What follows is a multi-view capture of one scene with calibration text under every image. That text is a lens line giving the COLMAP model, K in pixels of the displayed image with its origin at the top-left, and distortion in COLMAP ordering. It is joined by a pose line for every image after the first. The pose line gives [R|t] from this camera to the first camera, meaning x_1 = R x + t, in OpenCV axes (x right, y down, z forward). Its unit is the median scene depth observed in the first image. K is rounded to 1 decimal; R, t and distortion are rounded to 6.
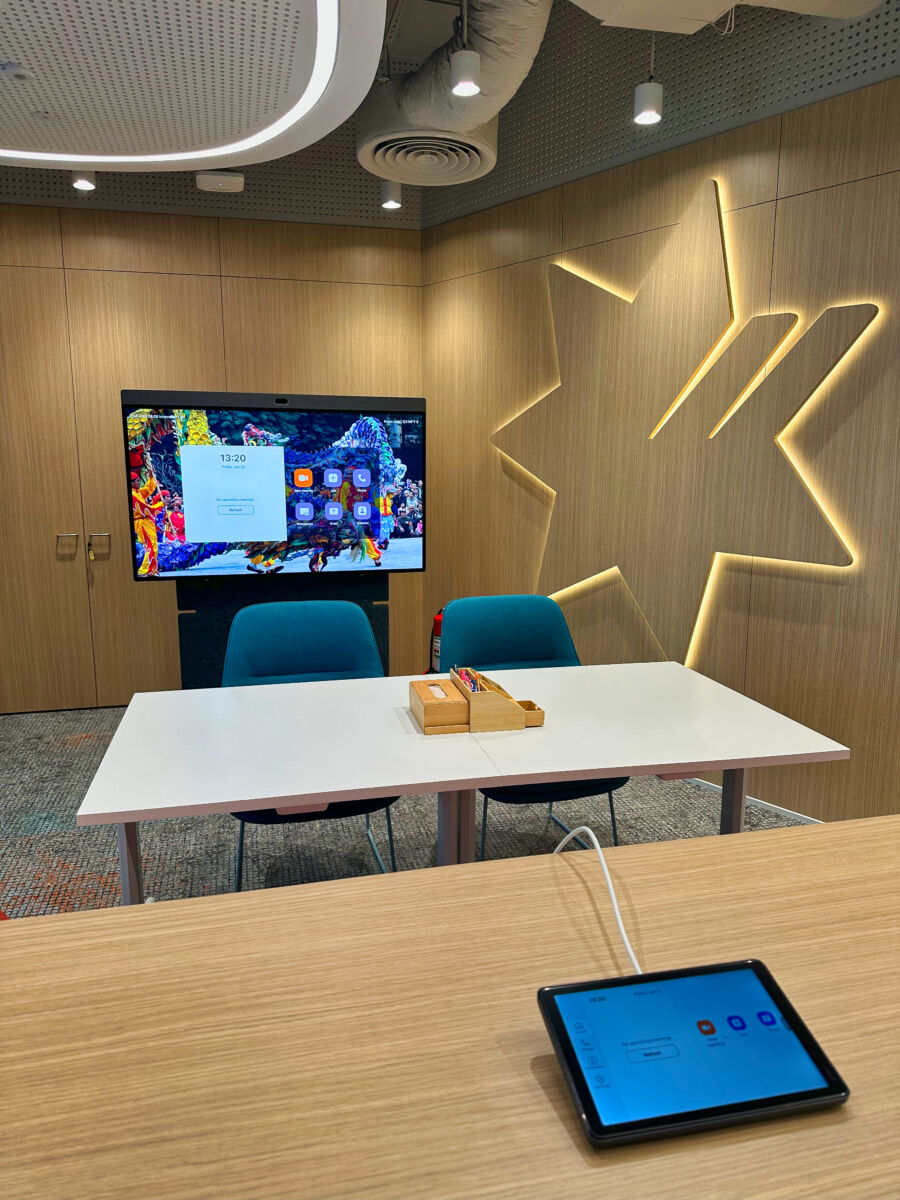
lens RADIAL K [[838.9, 0, 471.6], [0, 838.9, 609.0], [0, 0, 1]] dist [0.078030, -0.086485]
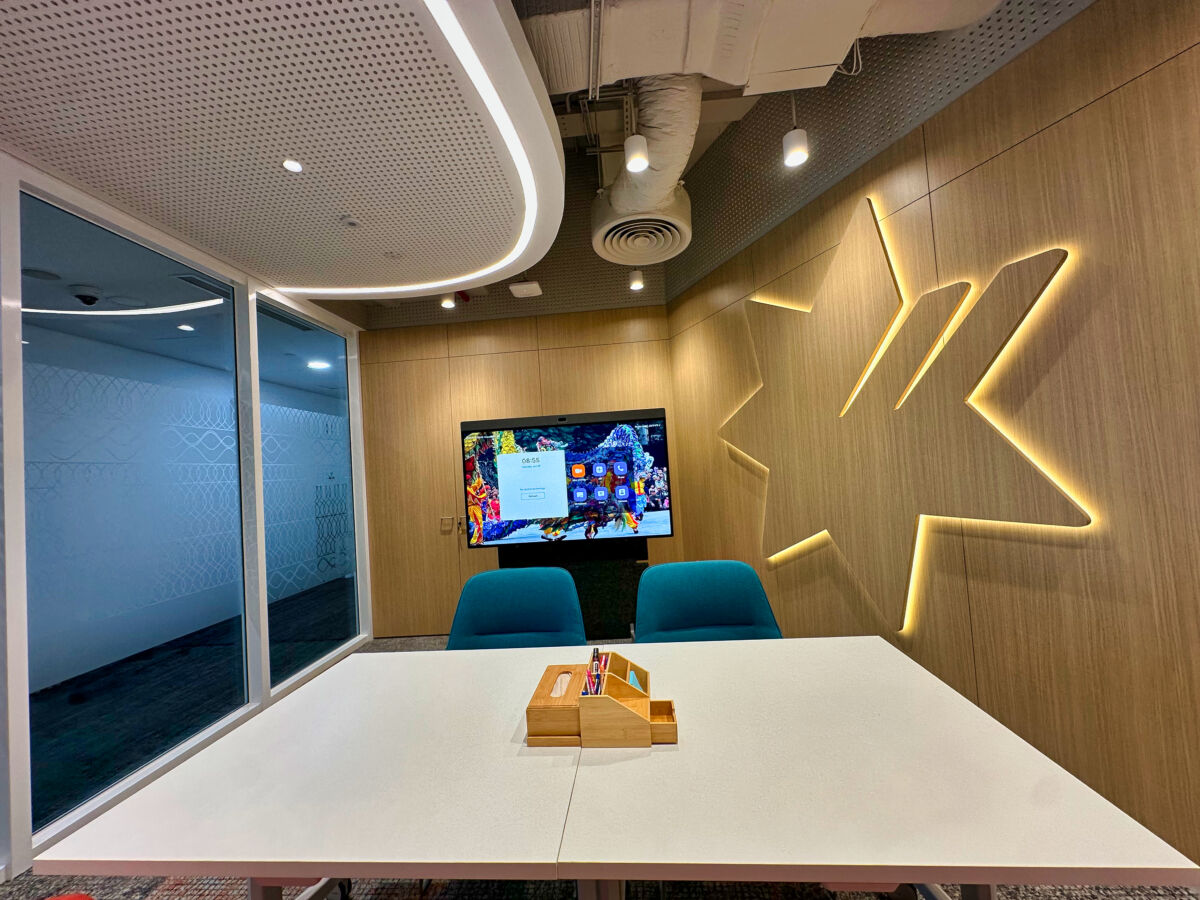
lens RADIAL K [[480.0, 0, 612.2], [0, 480.0, 449.9], [0, 0, 1]] dist [0.001836, -0.000405]
pose [[0.946139, -0.077512, -0.314346, 0.108571], [0.010225, 0.977588, -0.210279, -0.022033], [0.323600, 0.195739, 0.925726, 0.278786]]
